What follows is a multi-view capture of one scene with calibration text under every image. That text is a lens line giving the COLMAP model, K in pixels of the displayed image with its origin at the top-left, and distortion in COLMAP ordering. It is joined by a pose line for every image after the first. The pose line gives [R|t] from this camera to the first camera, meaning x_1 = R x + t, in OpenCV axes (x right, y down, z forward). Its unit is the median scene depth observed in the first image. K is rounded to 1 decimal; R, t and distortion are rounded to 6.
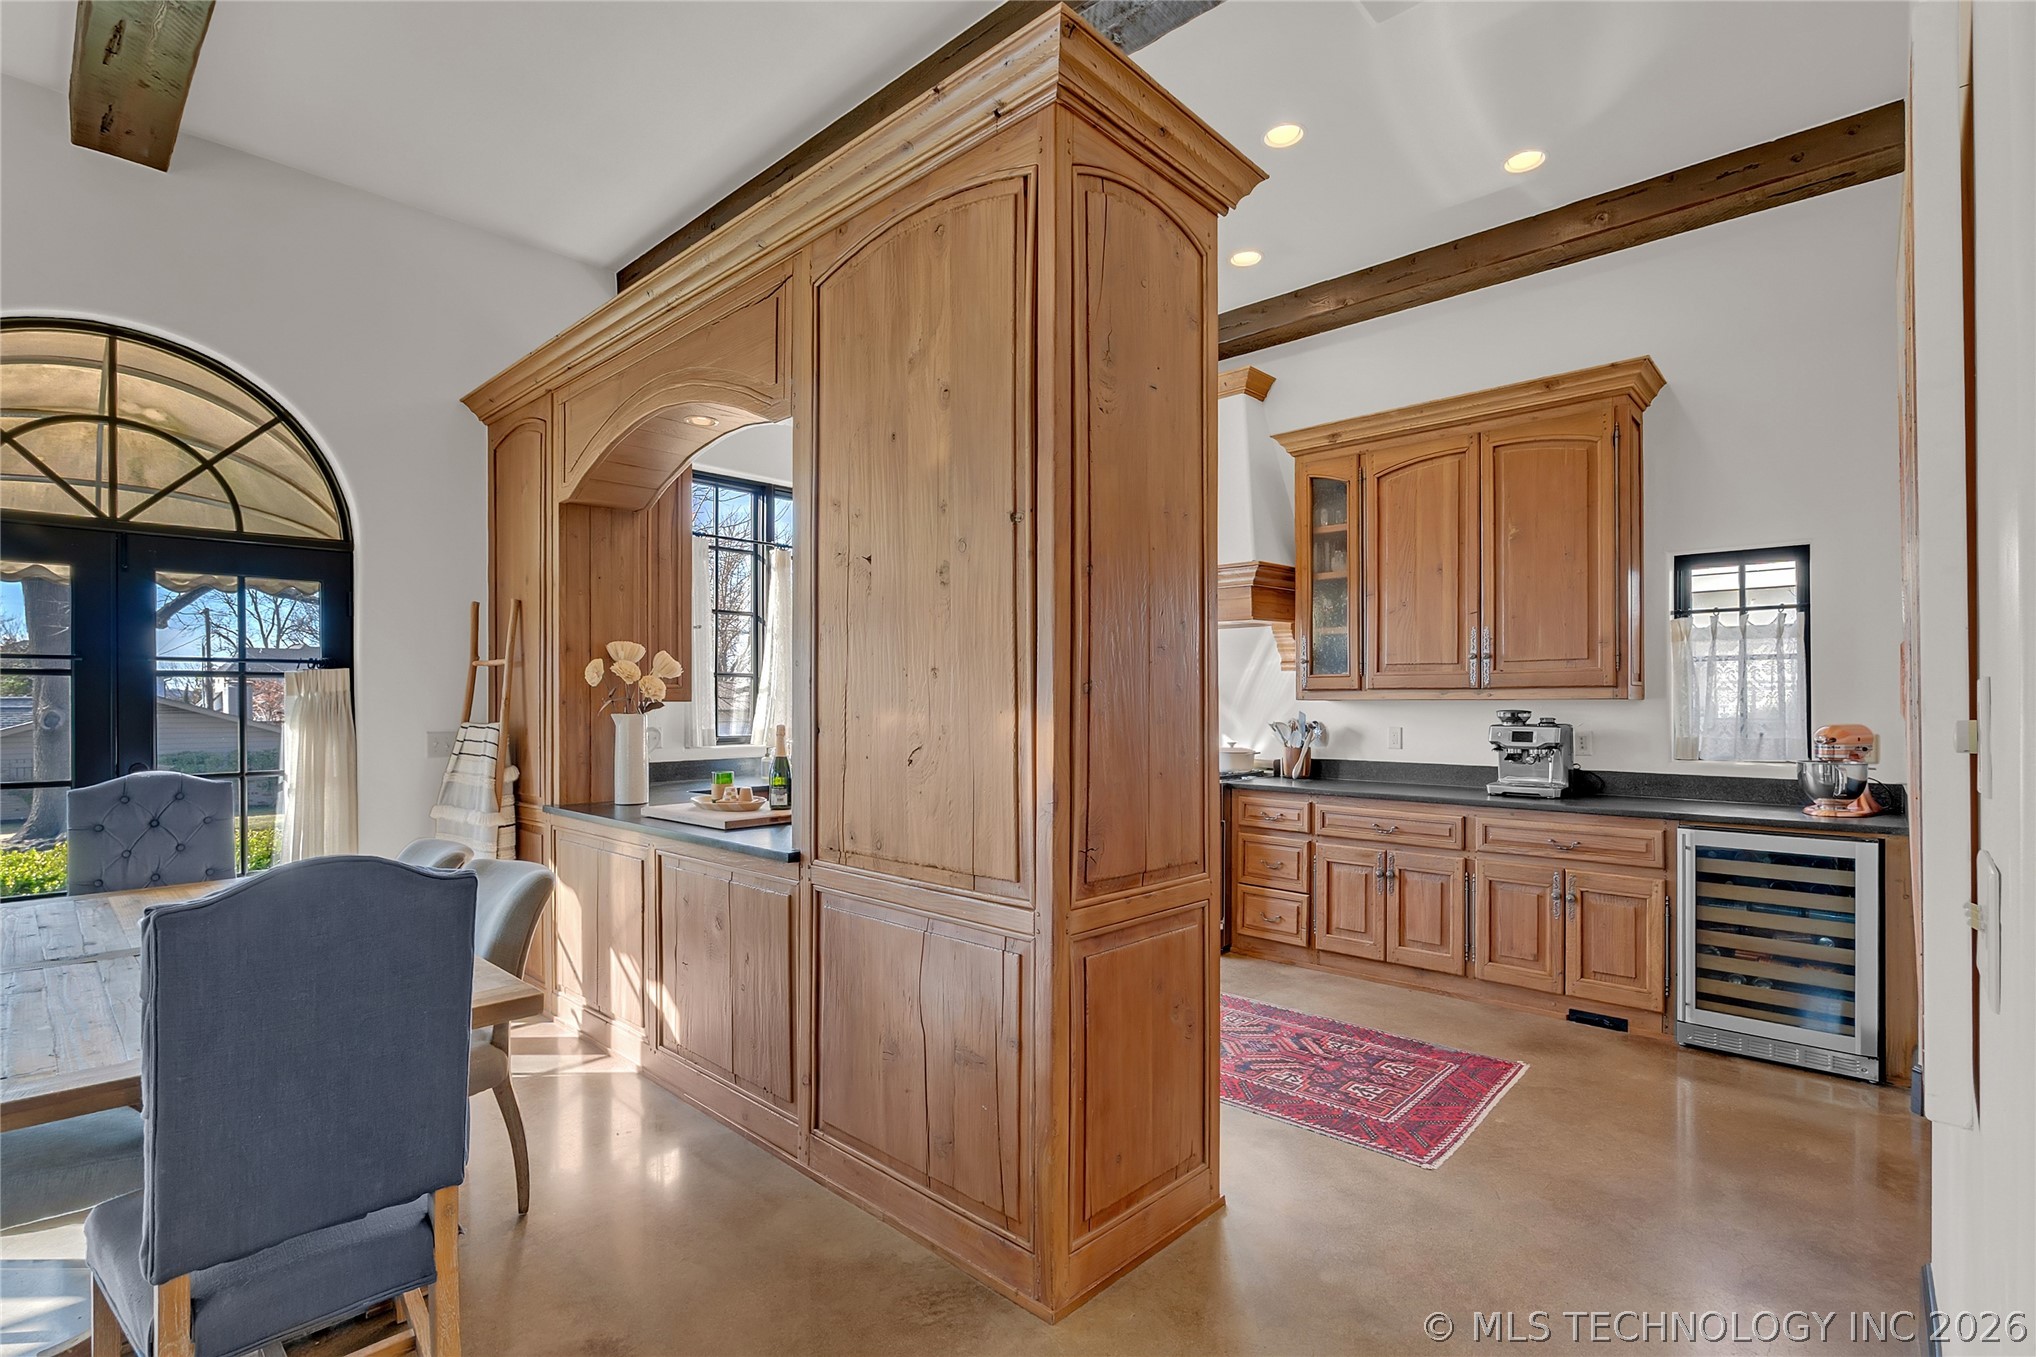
lens RADIAL K [[948.0, 0, 1022.3], [0, 948.0, 692.6], [0, 0, 1]] dist [-0.008825, 0.001206]
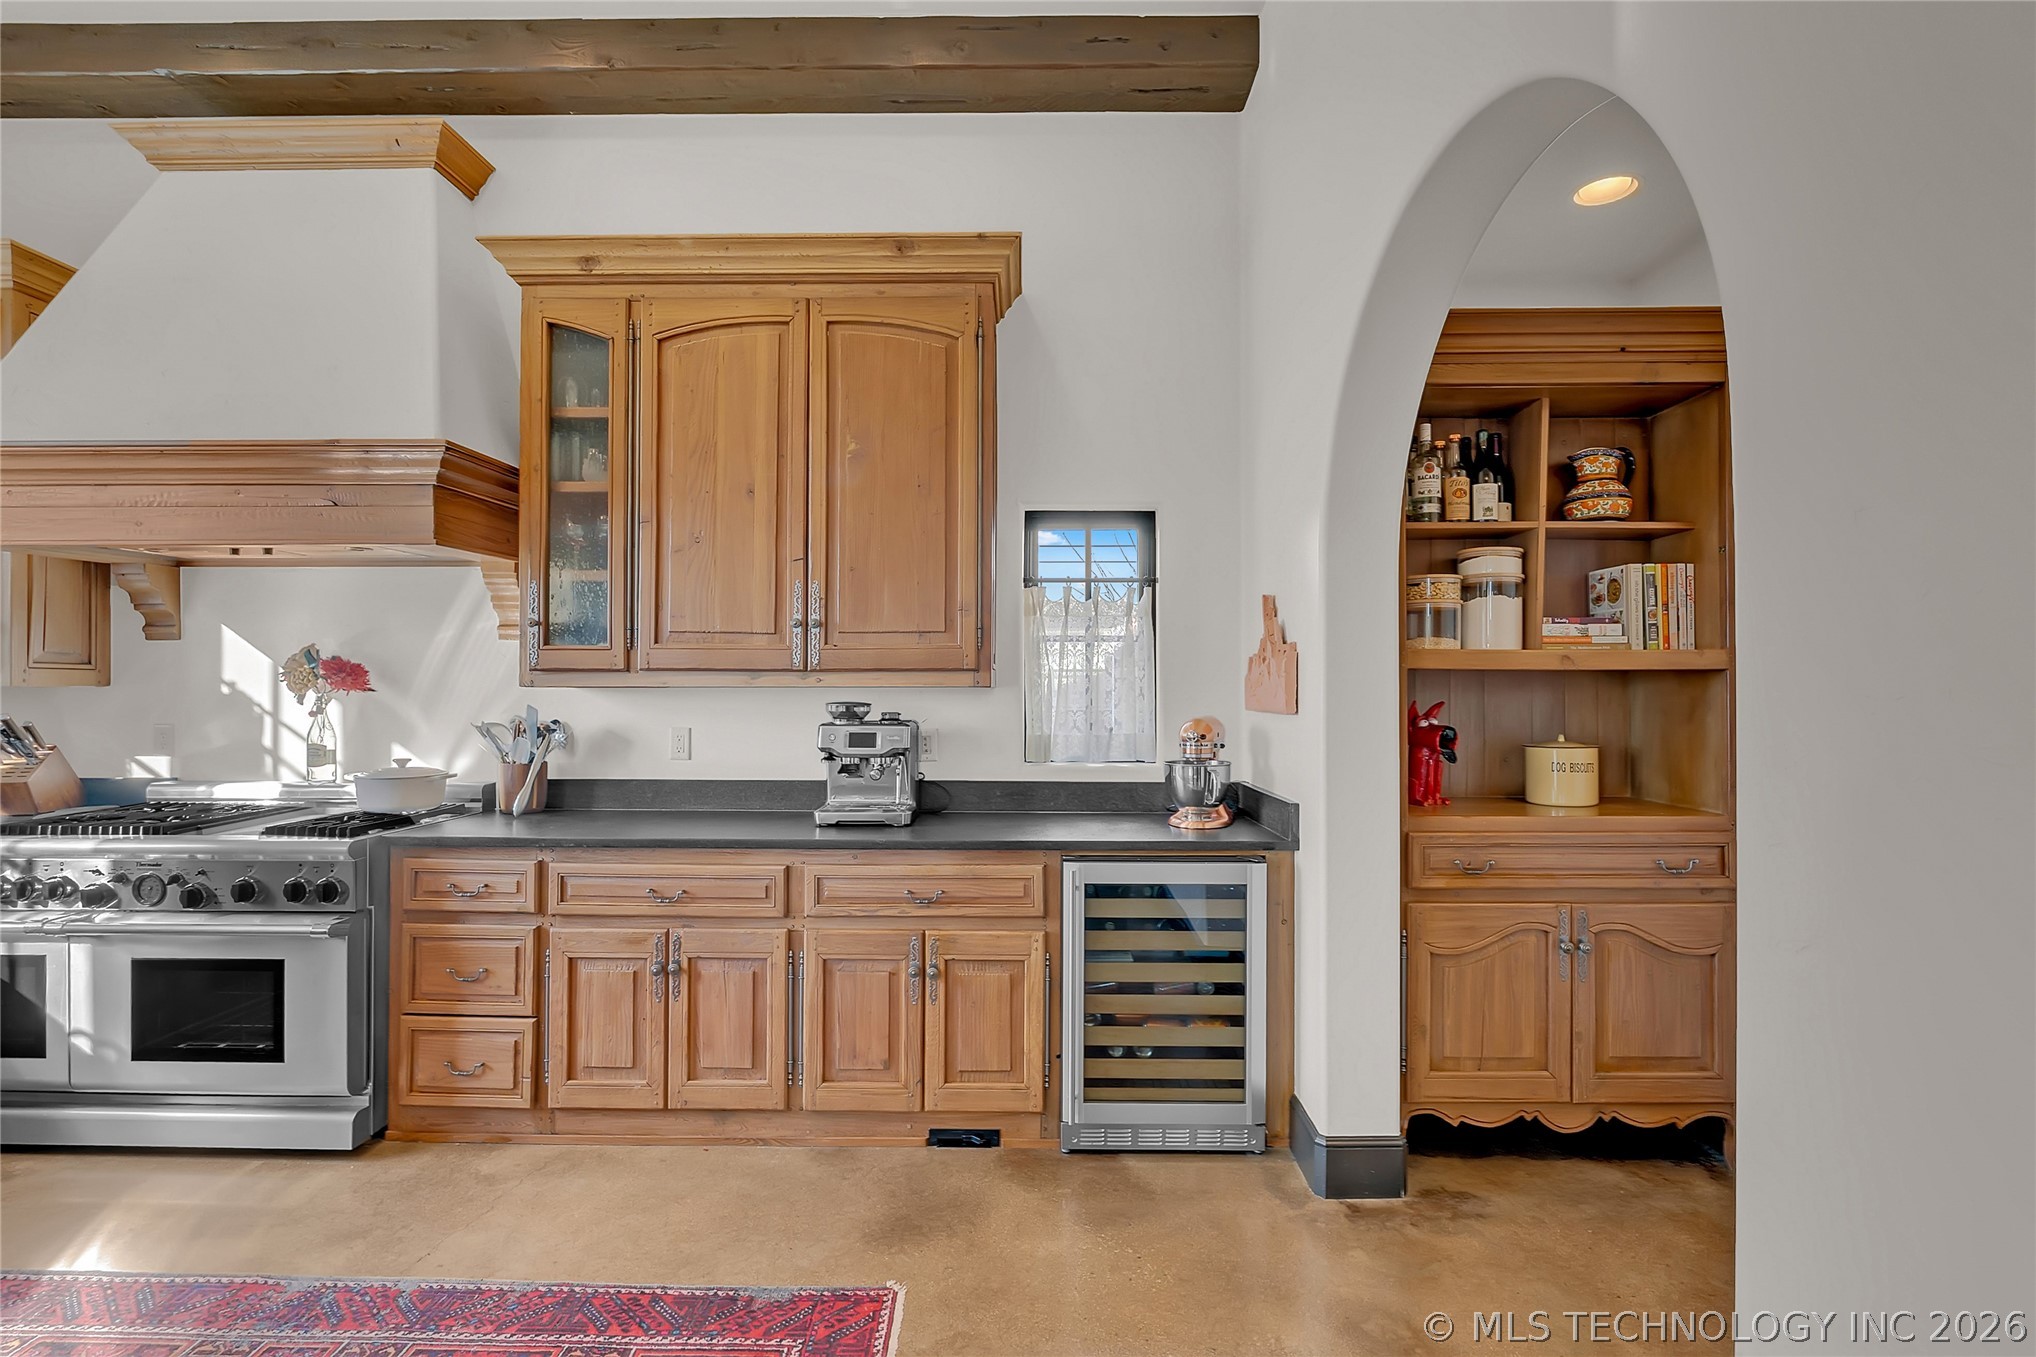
lens RADIAL K [[948.0, 0, 1025.0], [0, 948.0, 683.8], [0, 0, 1]] dist [-0.008825, 0.001206]
pose [[0.740871, 0.005076, 0.671628, 0.146359], [-0.008542, 0.999962, 0.001865, 0.002489], [-0.671593, -0.007119, 0.740886, 0.400556]]
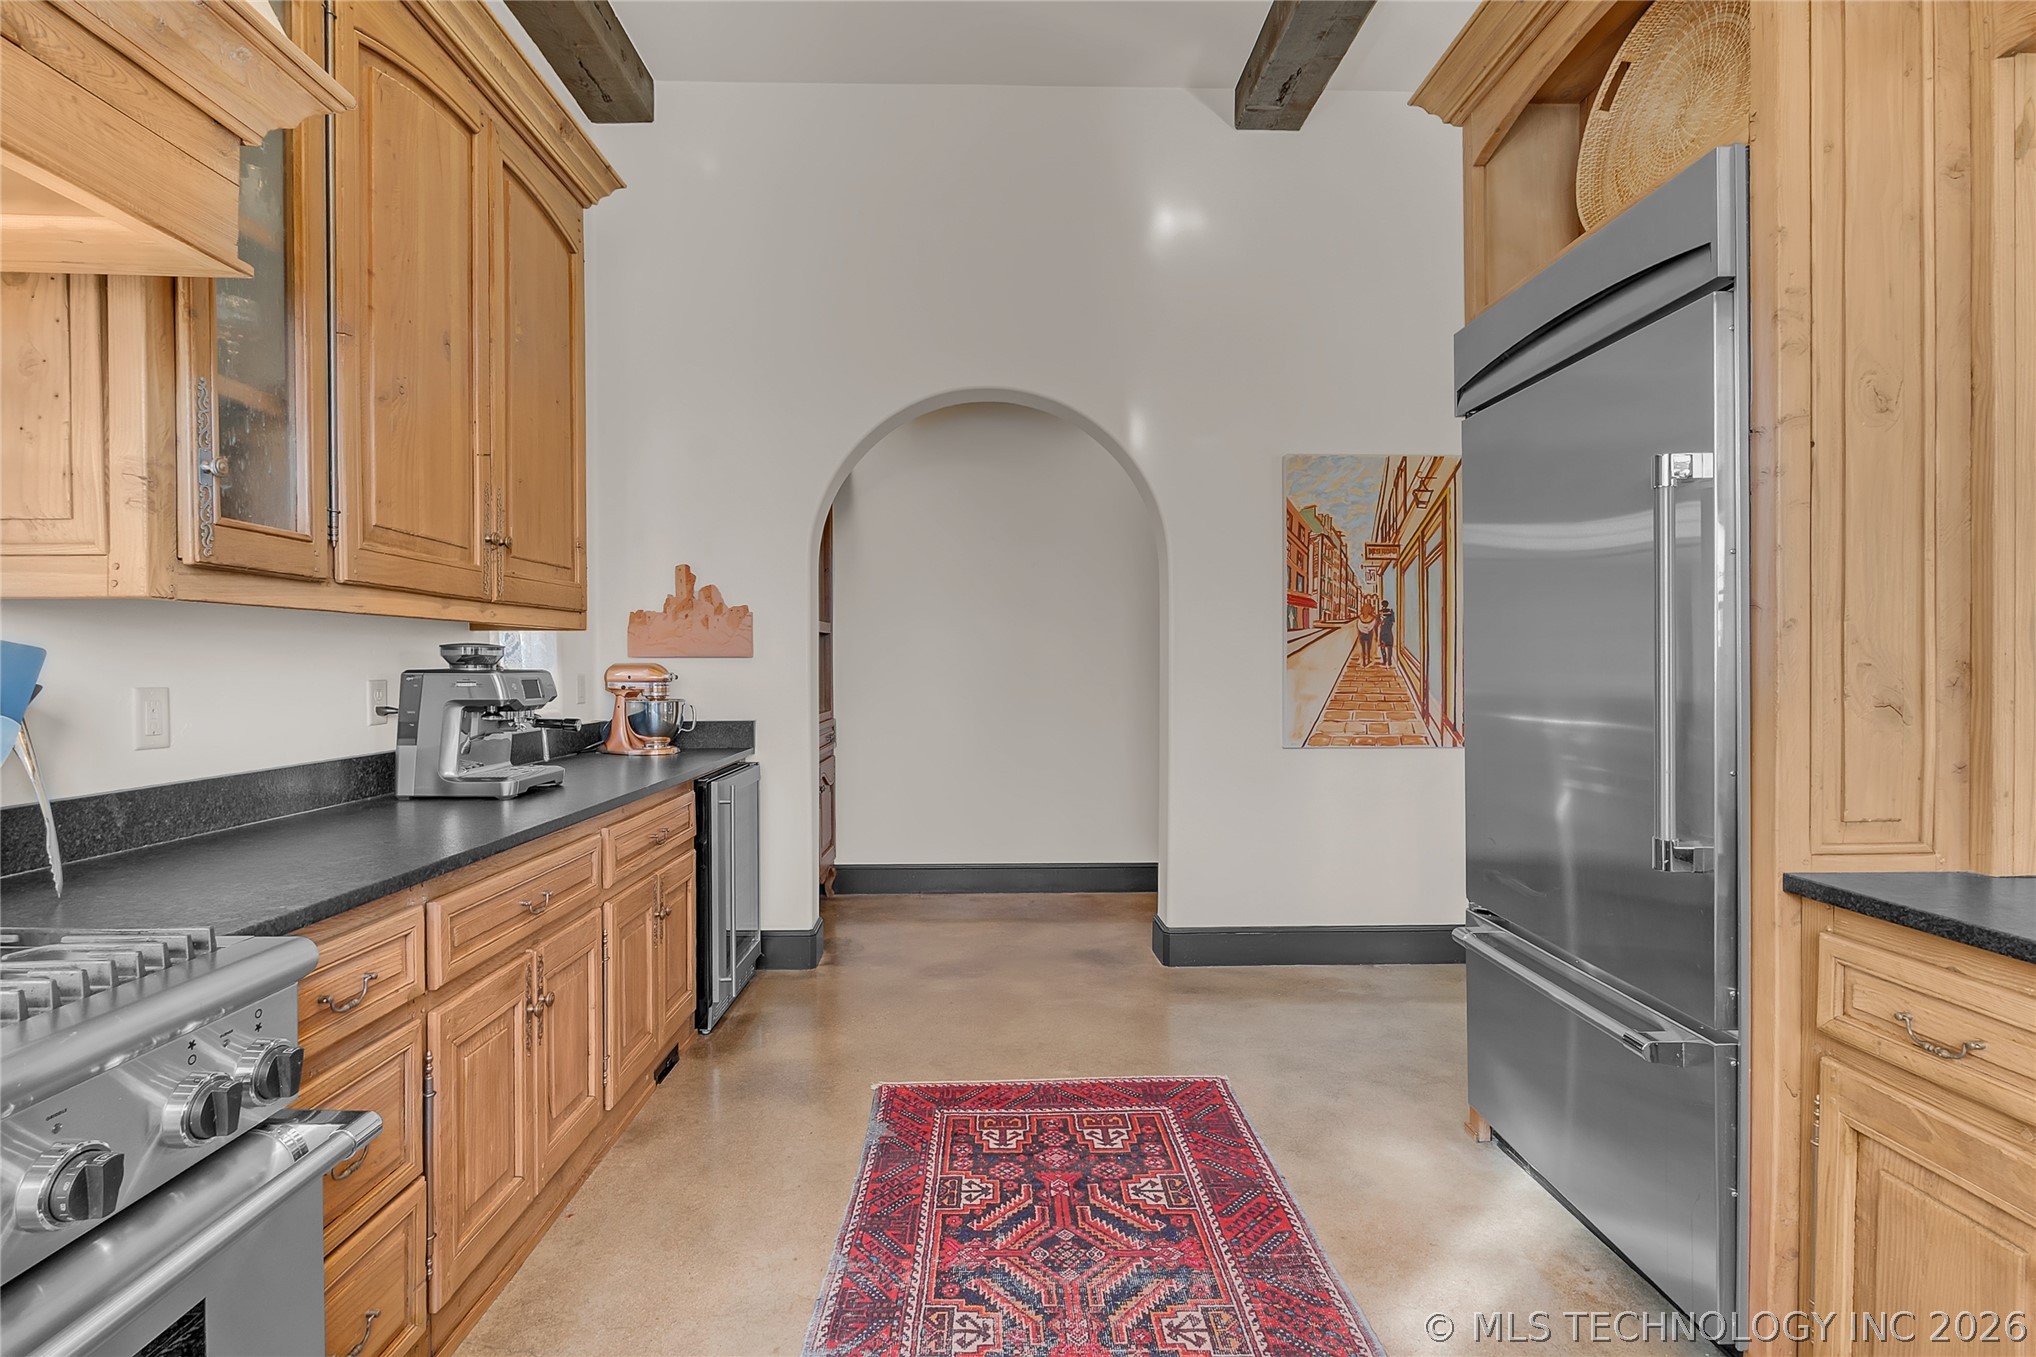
lens RADIAL K [[948.0, 0, 1008.1], [0, 948.0, 668.3], [0, 0, 1]] dist [-0.008825, 0.001206]
pose [[-0.692618, -0.007308, 0.721268, -0.098008], [-0.007230, 0.999969, 0.003189, 0.029856], [-0.721268, -0.003006, -0.692649, 1.191887]]
